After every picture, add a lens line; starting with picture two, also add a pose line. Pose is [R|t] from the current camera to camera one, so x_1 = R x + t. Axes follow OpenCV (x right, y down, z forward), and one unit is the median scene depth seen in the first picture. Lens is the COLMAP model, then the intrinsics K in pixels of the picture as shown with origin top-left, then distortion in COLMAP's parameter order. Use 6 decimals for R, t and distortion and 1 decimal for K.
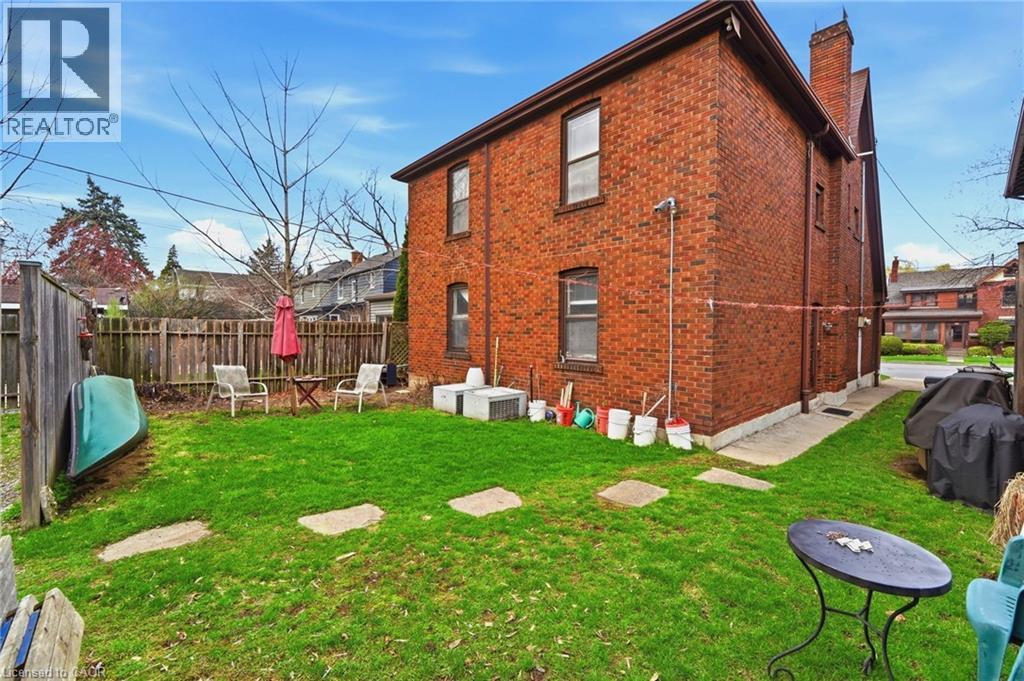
lens RADIAL K [[421.4, 0, 507.1], [0, 421.4, 341.8], [0, 0, 1]] dist [0.000018, 0.000401]
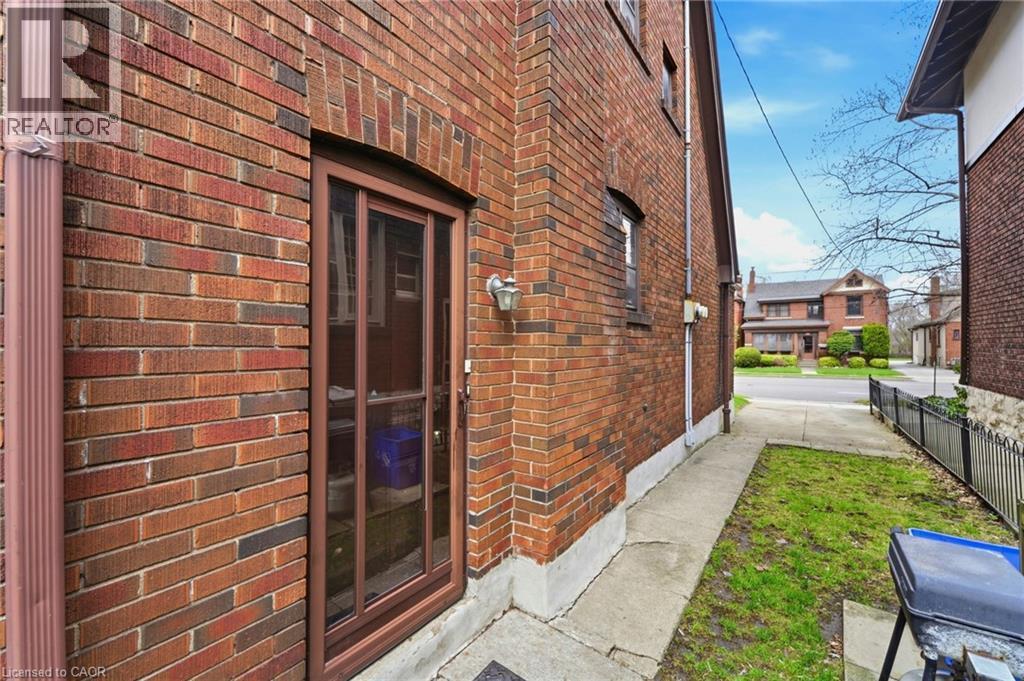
lens RADIAL K [[421.4, 0, 507.1], [0, 421.4, 341.8], [0, 0, 1]] dist [0.000018, 0.000401]
pose [[0.977297, -0.000295, 0.211874, 0.185351], [0.006945, 0.999506, -0.030643, -0.000206], [-0.211760, 0.031419, 0.976816, 0.200195]]
